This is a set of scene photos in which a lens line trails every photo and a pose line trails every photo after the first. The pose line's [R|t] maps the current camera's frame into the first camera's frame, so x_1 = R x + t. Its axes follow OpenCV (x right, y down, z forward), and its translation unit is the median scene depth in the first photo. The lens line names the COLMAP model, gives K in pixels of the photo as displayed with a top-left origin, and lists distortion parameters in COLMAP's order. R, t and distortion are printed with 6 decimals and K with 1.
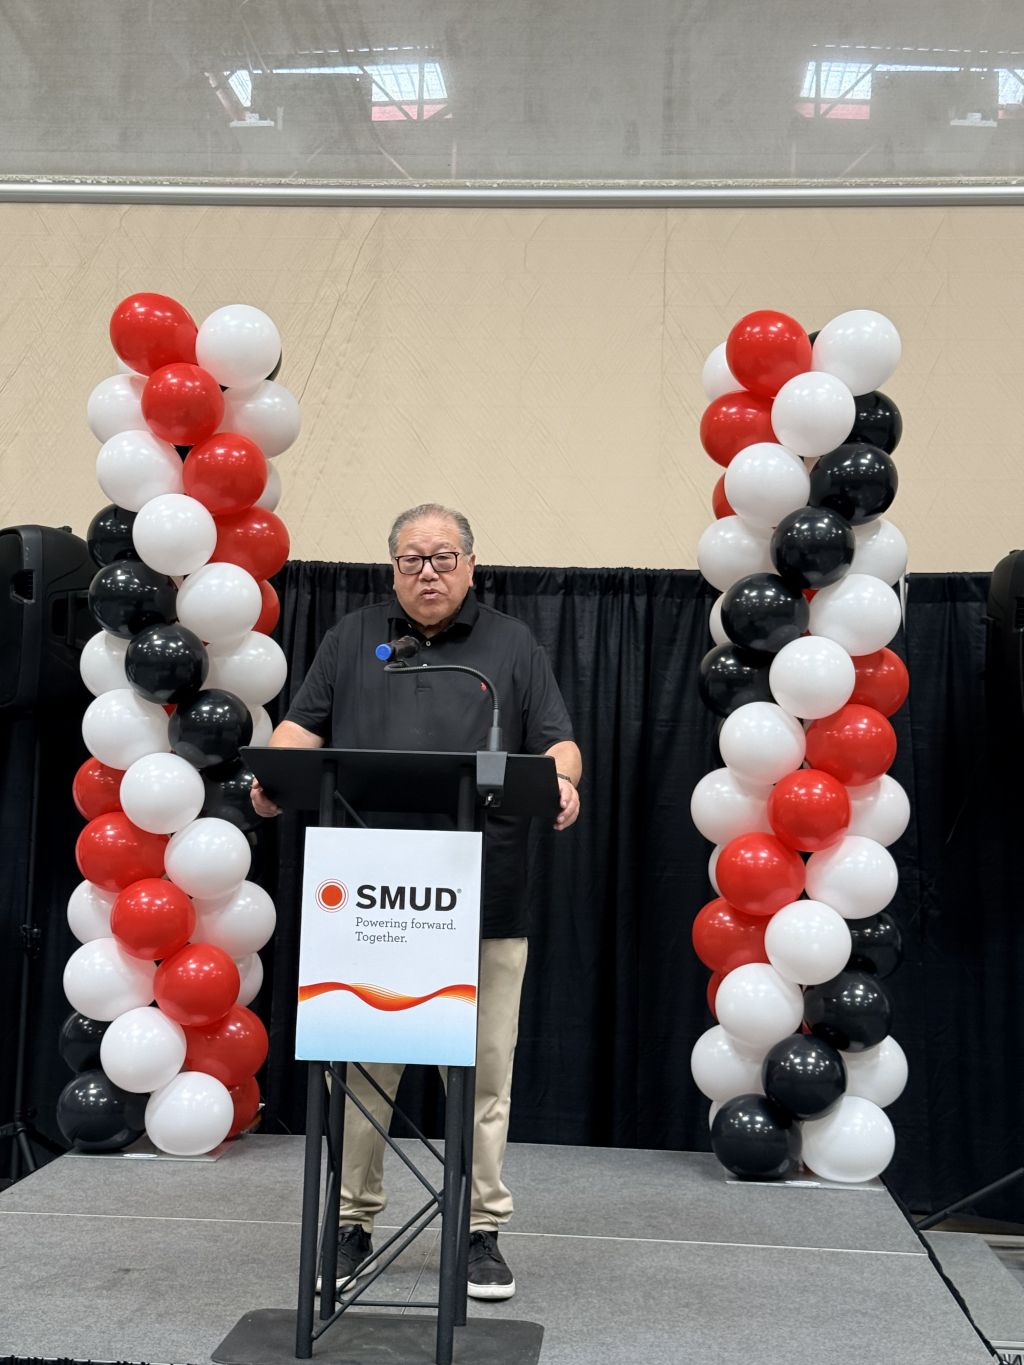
lens RADIAL K [[1857.1, 0, 467.1], [0, 1857.1, 684.4], [0, 0, 1]] dist [0.229875, -0.459824]
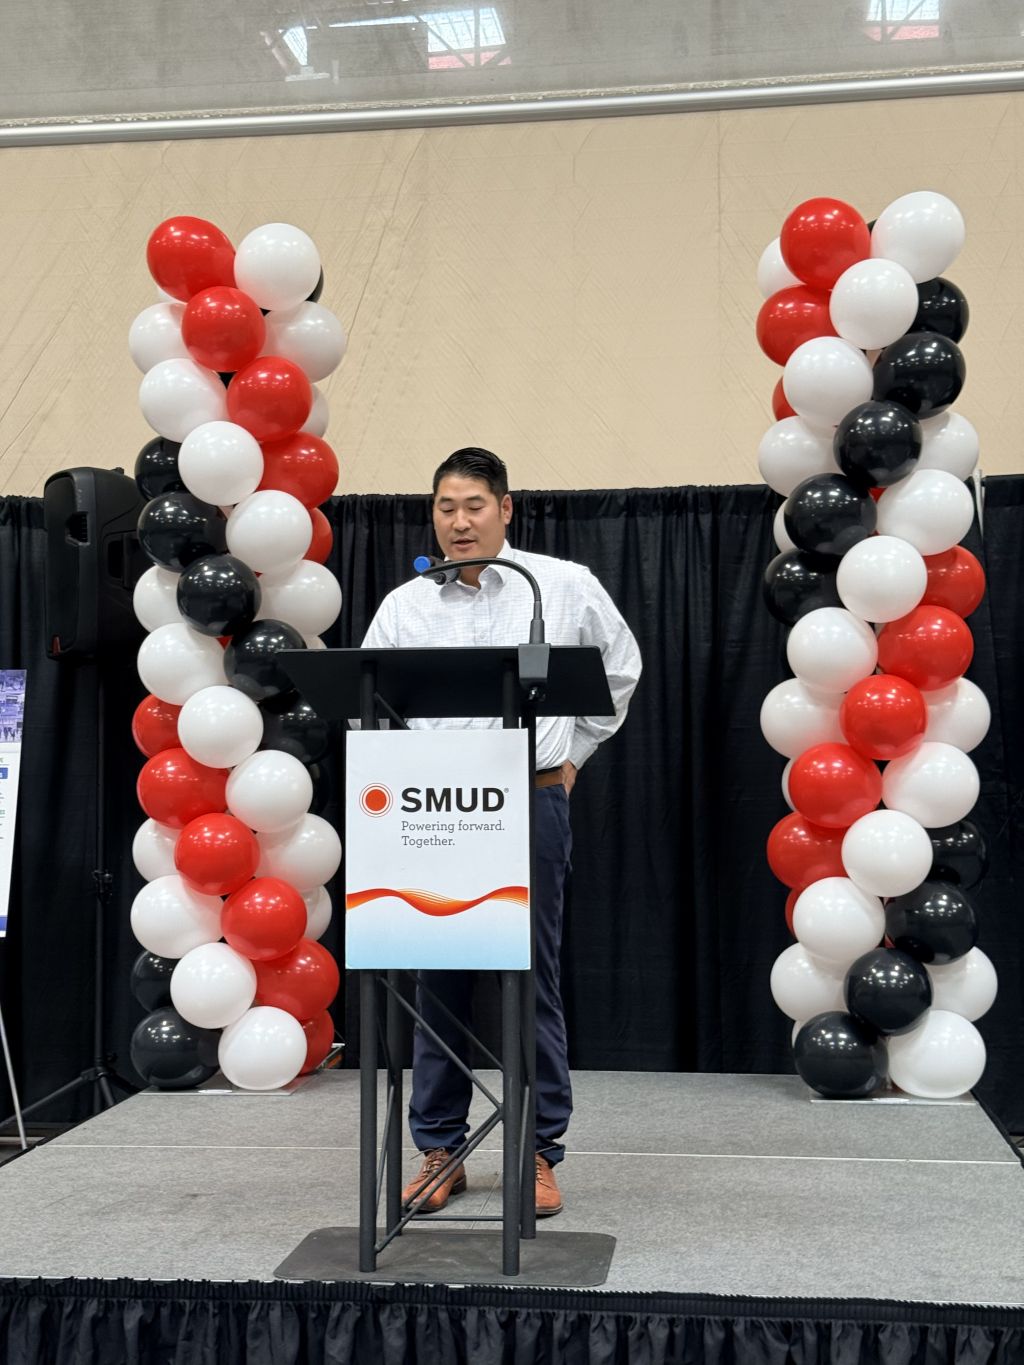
lens RADIAL K [[1857.1, 0, 467.1], [0, 1857.1, 684.4], [0, 0, 1]] dist [0.229875, -0.459824]
pose [[0.998059, -0.039699, -0.047979, 0.015209], [0.040544, 0.999037, 0.016773, 0.024893], [0.047267, -0.018686, 0.998707, 0.023378]]
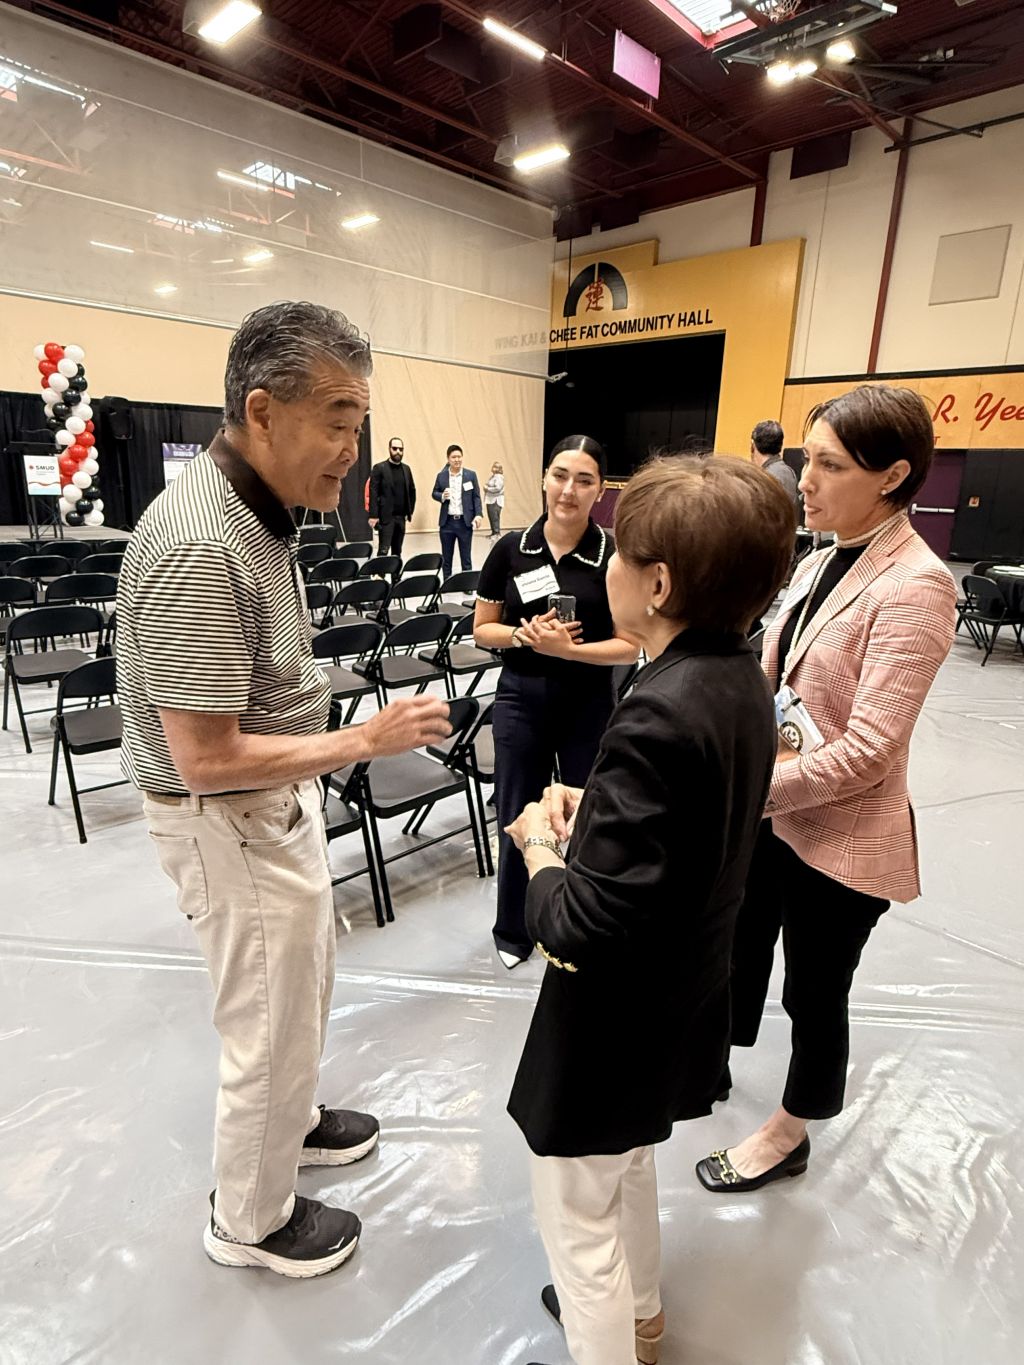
lens RADIAL K [[774.9, 0, 519.9], [0, 774.9, 667.3], [0, 0, 1]] dist [0.026497, -0.013934]
pose [[0.648698, -0.197247, 0.735041, -0.683254], [-0.056631, 0.950641, 0.305081, -0.090998], [-0.758936, -0.239531, 0.605508, -1.270325]]
